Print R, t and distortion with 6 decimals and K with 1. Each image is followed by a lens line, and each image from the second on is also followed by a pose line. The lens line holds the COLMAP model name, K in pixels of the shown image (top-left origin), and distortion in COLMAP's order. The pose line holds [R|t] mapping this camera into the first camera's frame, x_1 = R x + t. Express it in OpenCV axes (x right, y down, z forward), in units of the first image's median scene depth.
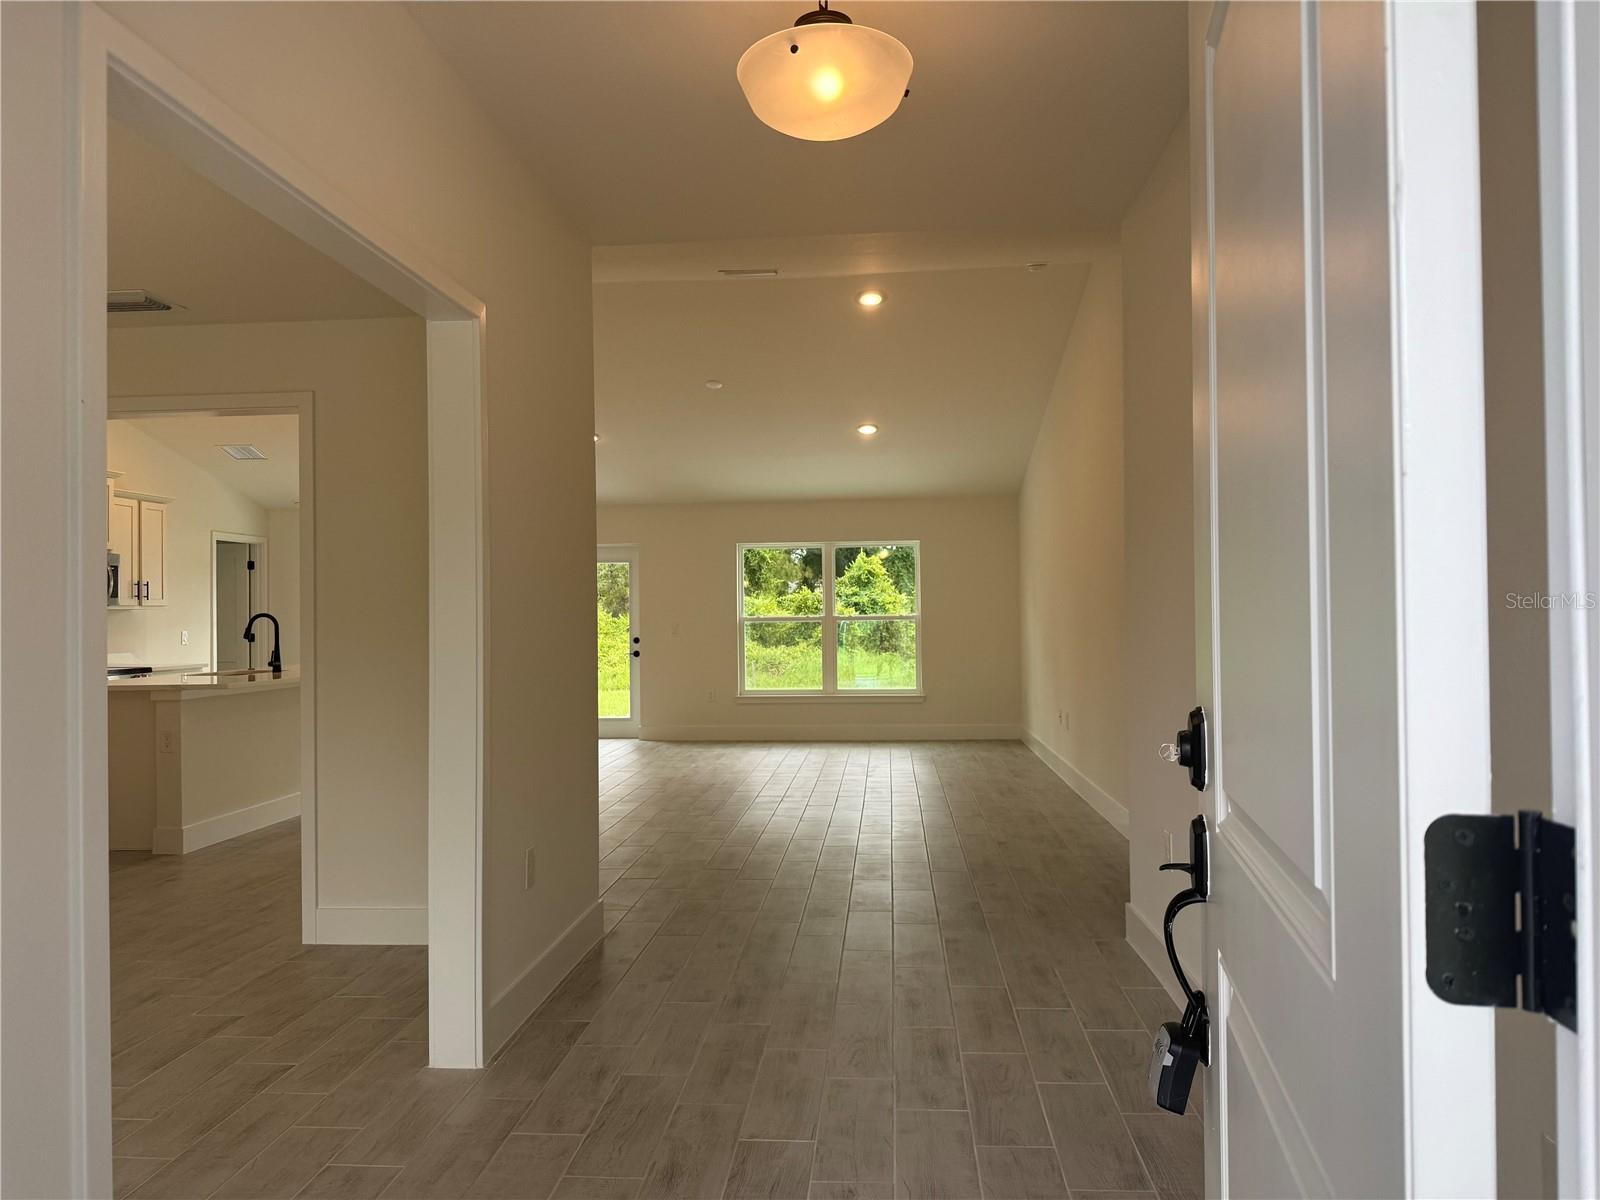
lens RADIAL K [[1116.7, 0, 800.0], [0, 1116.7, 600.0], [0, 0, 1]] dist [-0.006895, -0.003617]
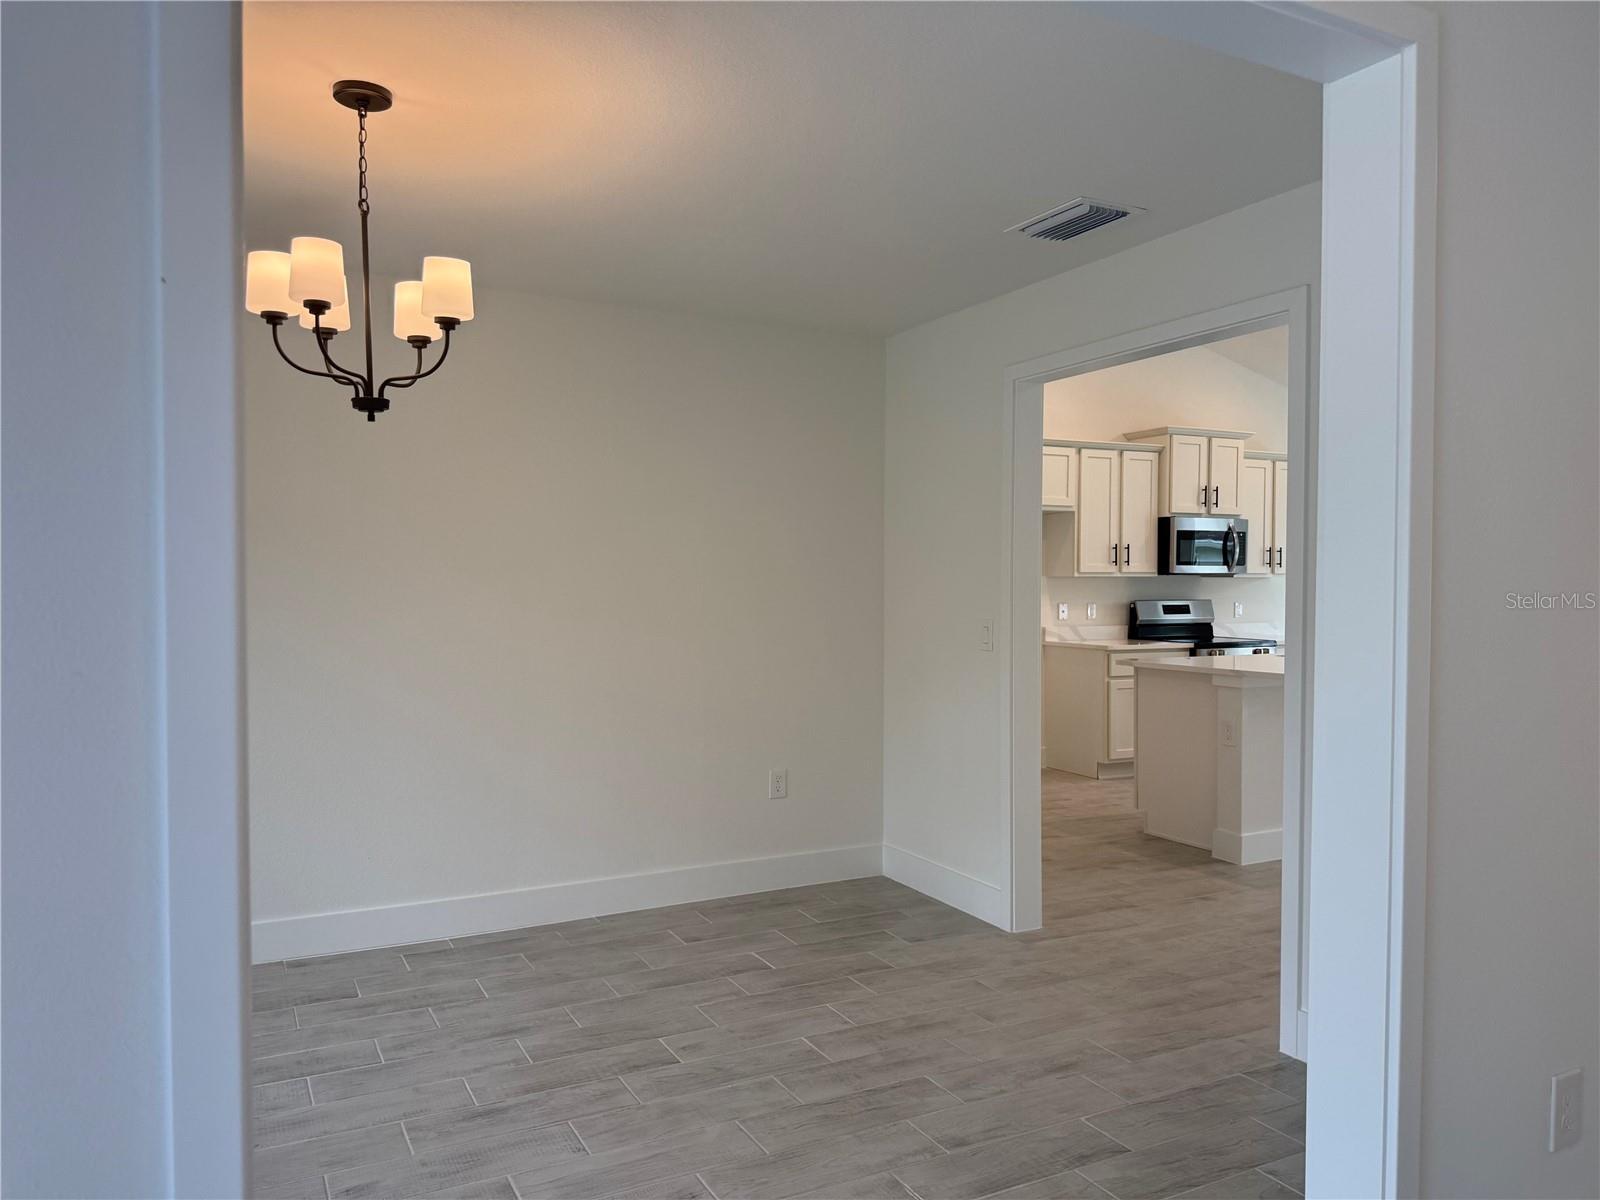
lens RADIAL K [[1116.7, 0, 800.0], [0, 1116.7, 600.0], [0, 0, 1]] dist [-0.006895, -0.003617]
pose [[0.518039, 0.023230, -0.855042, 0.005479], [0.007592, 0.999467, 0.031754, -0.010952], [0.855323, -0.022941, 0.517586, 0.354464]]
